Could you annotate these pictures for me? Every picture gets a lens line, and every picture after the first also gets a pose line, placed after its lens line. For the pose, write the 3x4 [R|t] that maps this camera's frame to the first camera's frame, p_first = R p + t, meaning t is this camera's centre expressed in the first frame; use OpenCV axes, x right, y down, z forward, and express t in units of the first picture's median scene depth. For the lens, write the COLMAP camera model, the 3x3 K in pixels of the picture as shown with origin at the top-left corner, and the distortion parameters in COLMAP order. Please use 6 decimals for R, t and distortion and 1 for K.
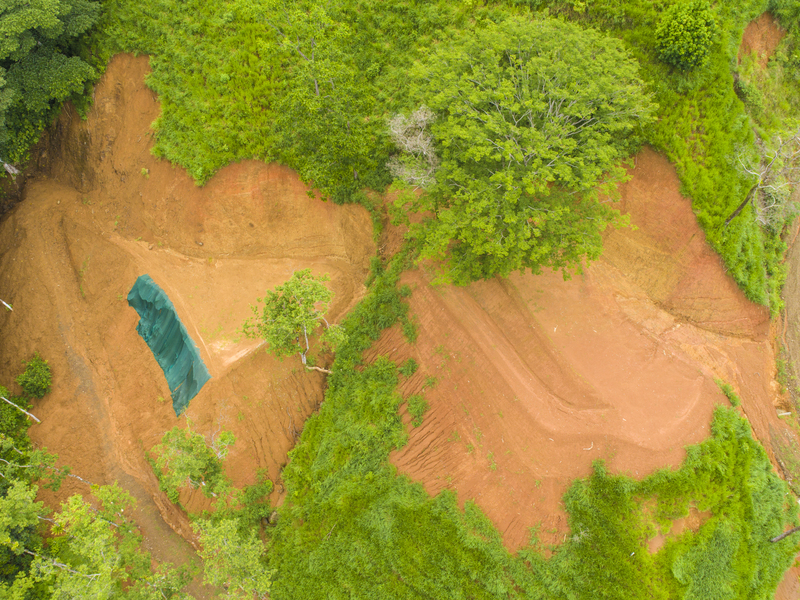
lens RADIAL K [[719.0, 0, 400.7], [0, 719.0, 302.3], [0, 0, 1]] dist [-0.015809, 0.012646]
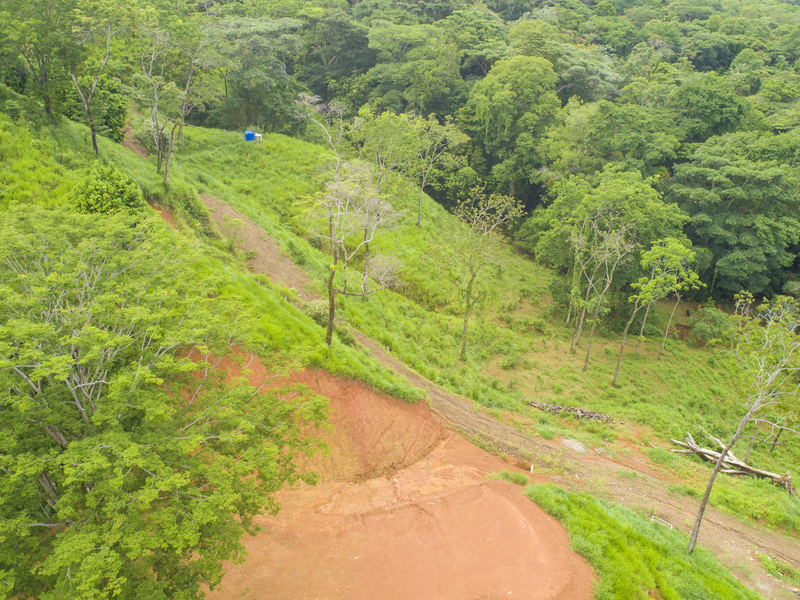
lens RADIAL K [[719.0, 0, 400.7], [0, 719.0, 302.3], [0, 0, 1]] dist [-0.015809, 0.012646]
pose [[0.415674, -0.415282, 0.809170, -0.113047], [0.772320, 0.631038, -0.072882, -0.022113], [-0.480351, 0.655234, 0.583037, 0.432921]]
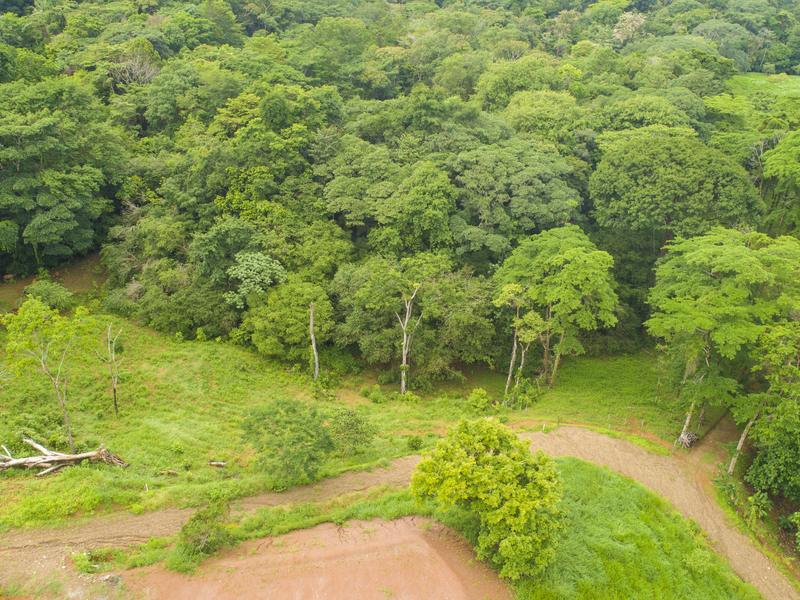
lens RADIAL K [[719.0, 0, 400.7], [0, 719.0, 302.3], [0, 0, 1]] dist [-0.015809, 0.012646]
pose [[-0.345435, -0.494512, 0.797579, -0.000149], [0.789206, 0.306777, 0.532016, 0.186216], [-0.507767, 0.813231, 0.284301, 0.305597]]
